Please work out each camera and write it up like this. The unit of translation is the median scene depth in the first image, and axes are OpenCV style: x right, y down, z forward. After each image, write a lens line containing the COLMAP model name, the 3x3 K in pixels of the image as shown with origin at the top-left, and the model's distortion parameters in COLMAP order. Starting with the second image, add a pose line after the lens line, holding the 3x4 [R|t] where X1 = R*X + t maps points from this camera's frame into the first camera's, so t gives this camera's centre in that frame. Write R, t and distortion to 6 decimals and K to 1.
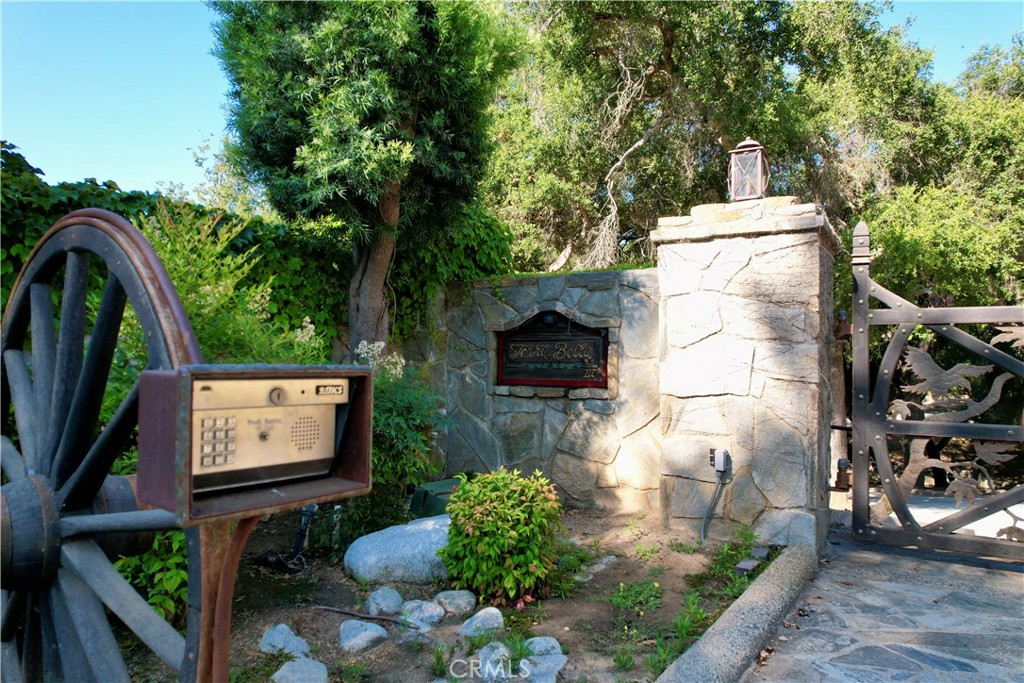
lens RADIAL K [[657.6, 0, 504.8], [0, 657.6, 337.6], [0, 0, 1]] dist [-0.027540, 0.027211]
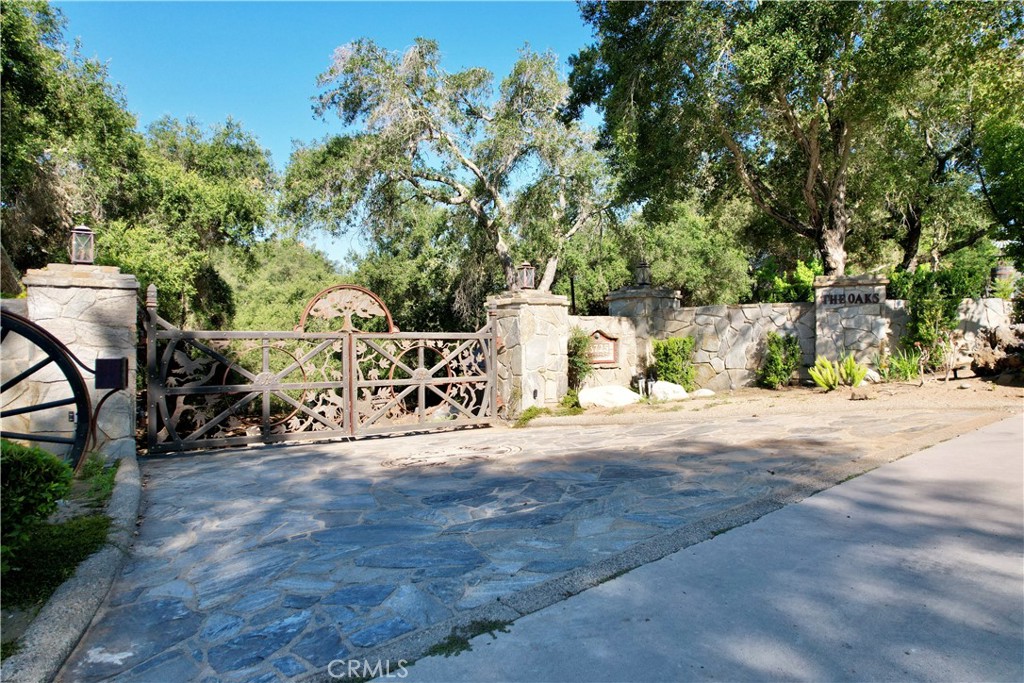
lens RADIAL K [[657.6, 0, 509.4], [0, 657.6, 347.0], [0, 0, 1]] dist [-0.027540, 0.027211]
pose [[0.418093, -0.007421, 0.908374, -0.228630], [-0.004663, 0.999936, 0.010315, -0.006124], [-0.908392, -0.008548, 0.418031, -0.225139]]
